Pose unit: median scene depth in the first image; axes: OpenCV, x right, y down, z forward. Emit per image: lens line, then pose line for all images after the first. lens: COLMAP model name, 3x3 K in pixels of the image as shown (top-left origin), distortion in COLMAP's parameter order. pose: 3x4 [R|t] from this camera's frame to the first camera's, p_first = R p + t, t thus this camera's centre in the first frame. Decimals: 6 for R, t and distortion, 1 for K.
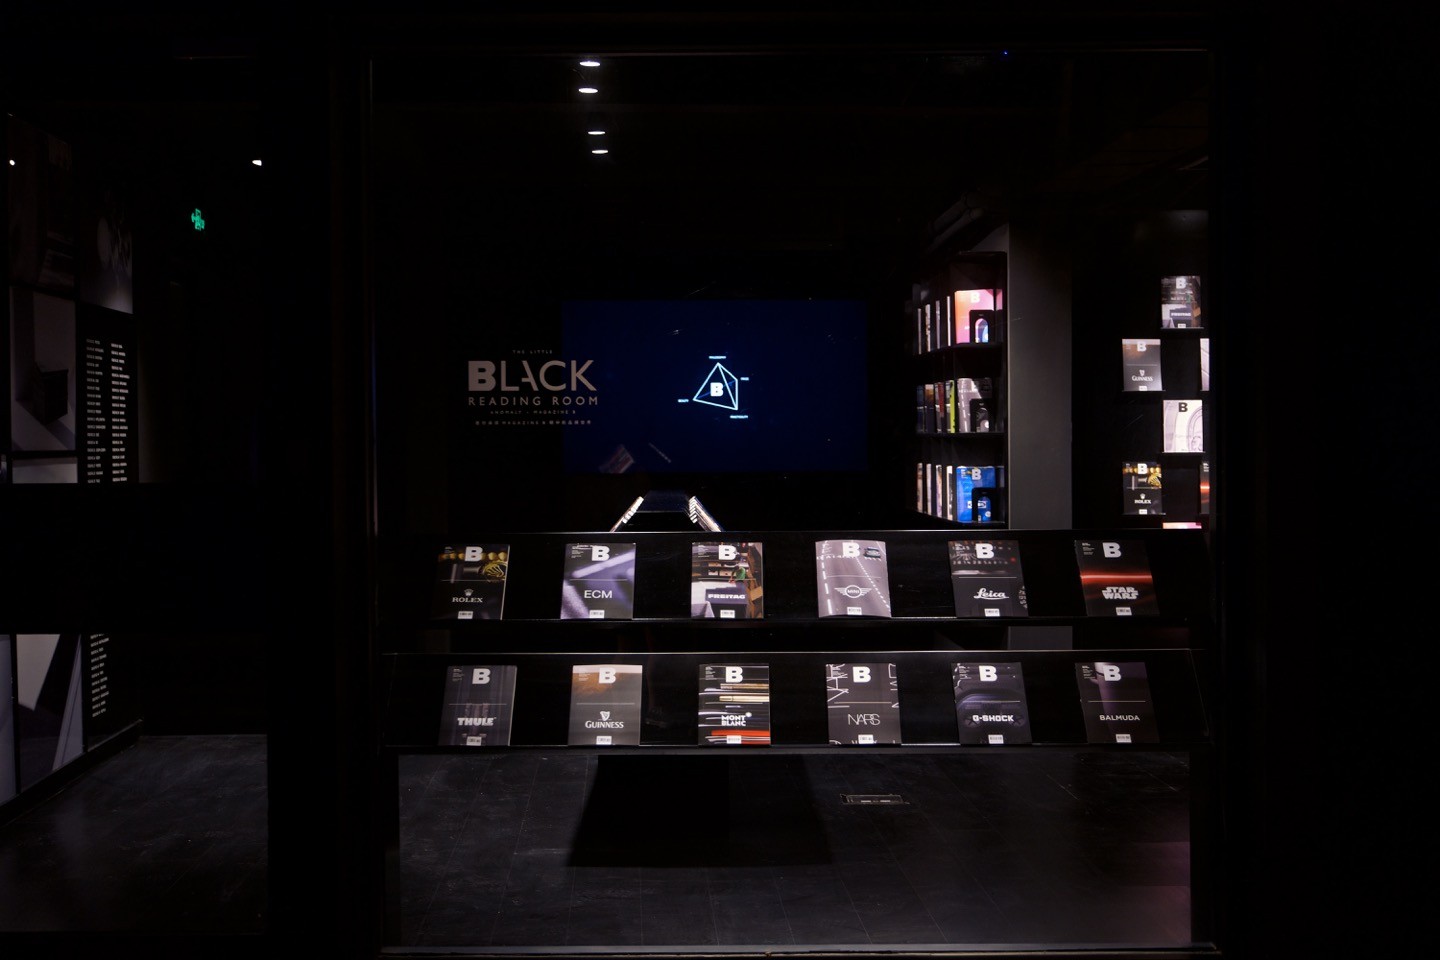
lens RADIAL K [[1943.2, 0, 720.6], [0, 1943.2, 484.0], [0, 0, 1]] dist [-0.047272, 0.000000]
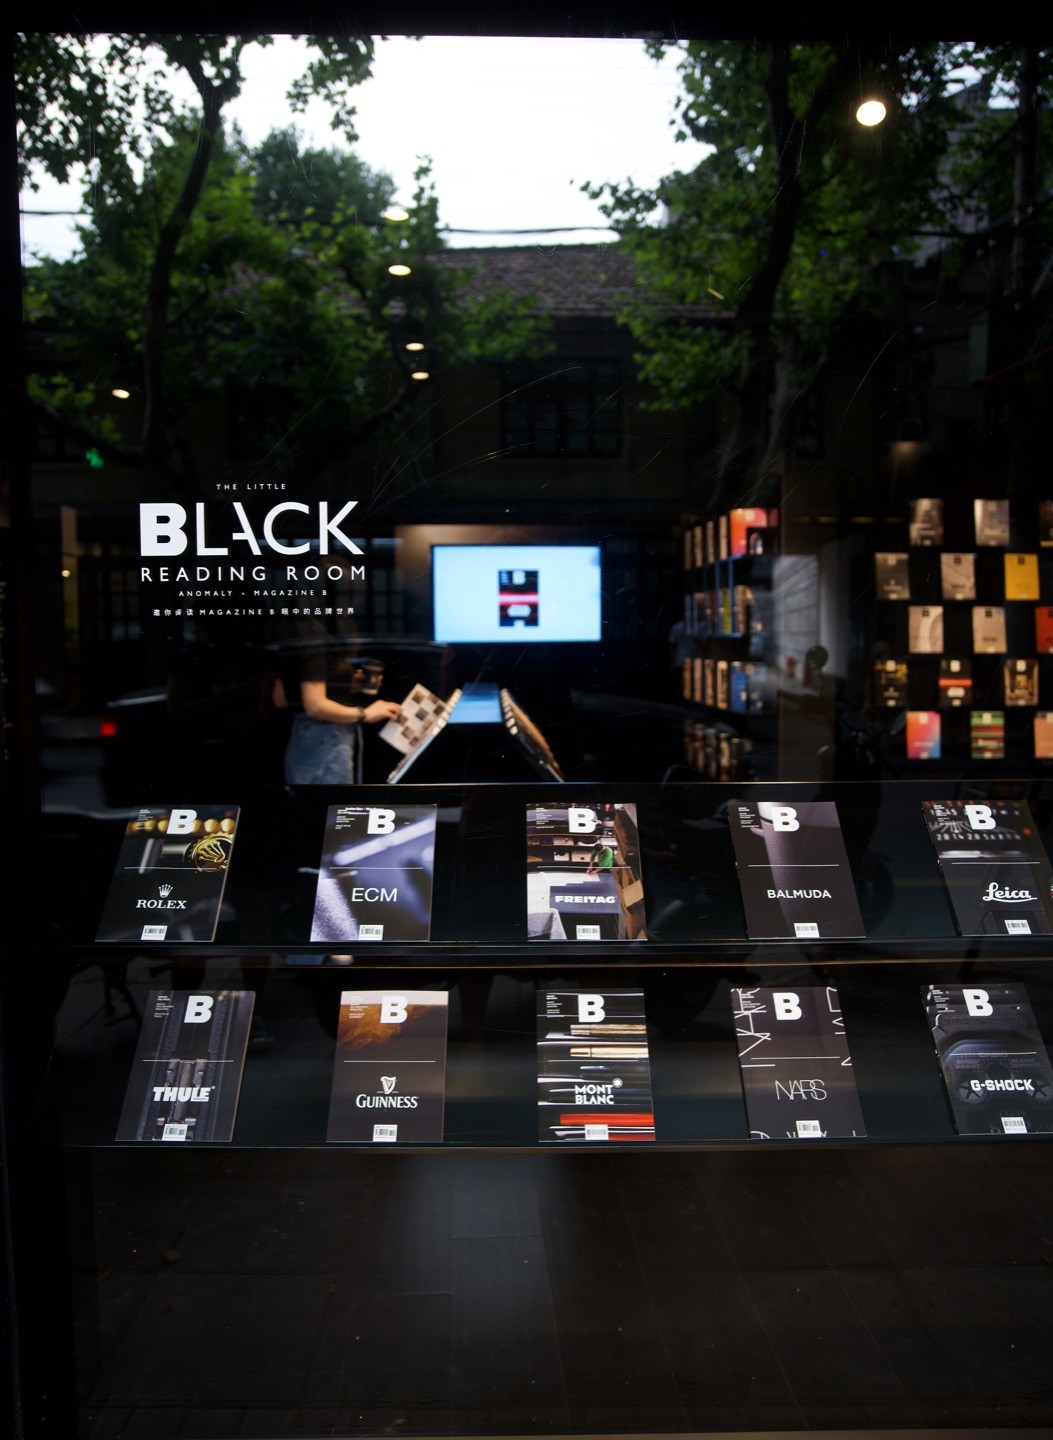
lens RADIAL K [[1103.4, 0, 521.5], [0, 1103.4, 724.3], [0, 0, 1]] dist [-0.105651, 0.000392]
pose [[0.999930, 0.001705, 0.011709, -0.020629], [-0.002353, 0.998452, 0.055566, -0.015920], [-0.011596, -0.055590, 0.998386, 0.648800]]
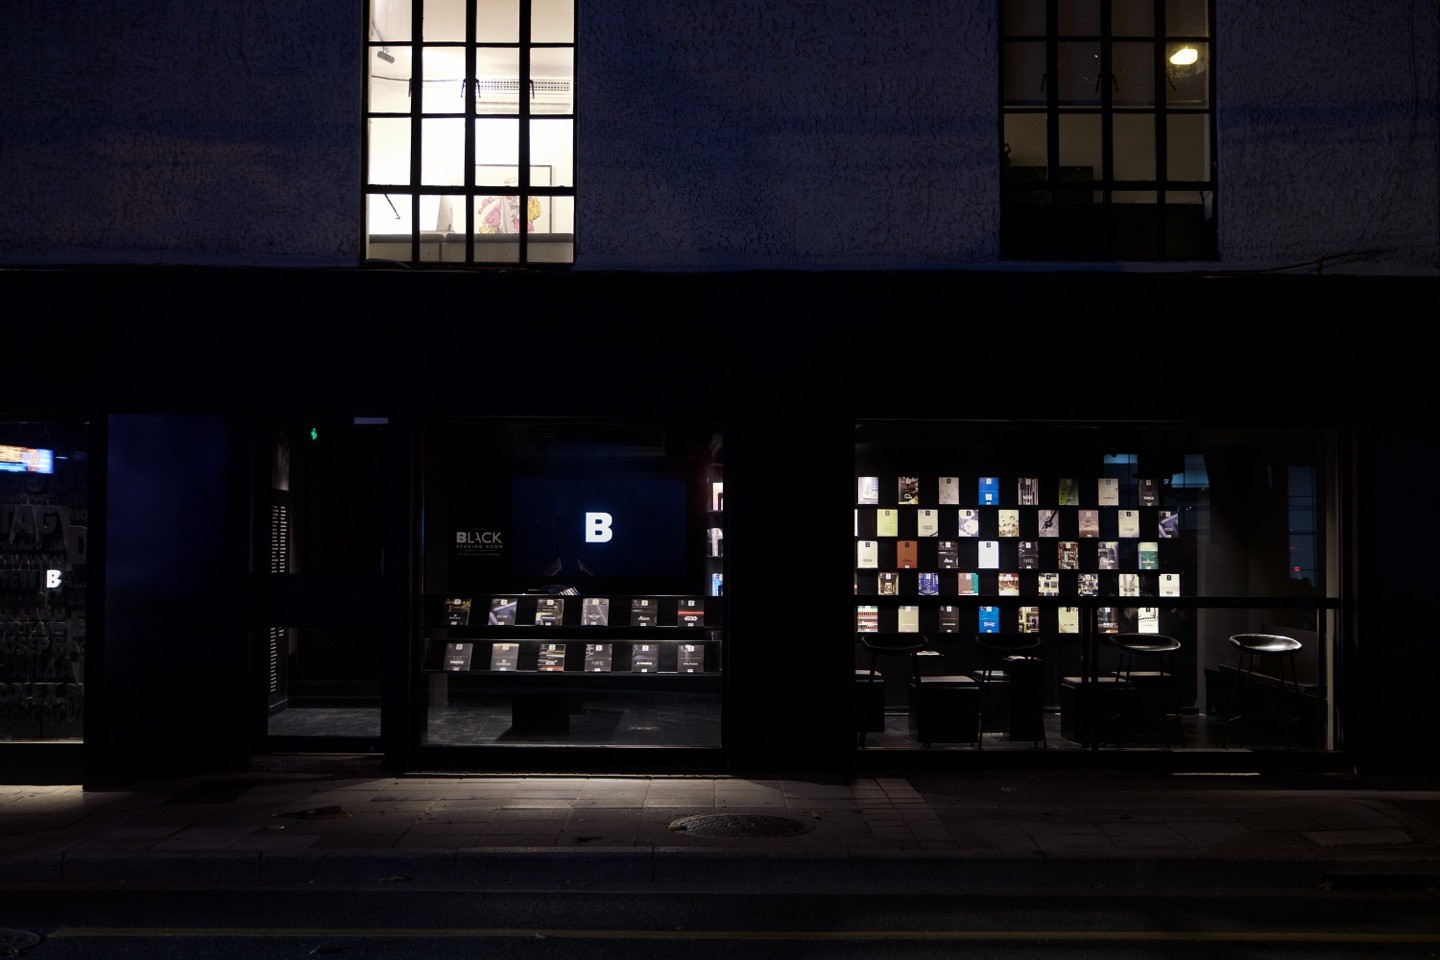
lens RADIAL K [[1943.2, 0, 722.0], [0, 1943.2, 480.4], [0, 0, 1]] dist [-0.047272, 0.000000]
pose [[0.999926, 0.012088, 0.001214, 0.240167], [-0.011996, 0.998208, -0.058627, 0.021443], [-0.001920, 0.058608, 0.998279, -1.741398]]
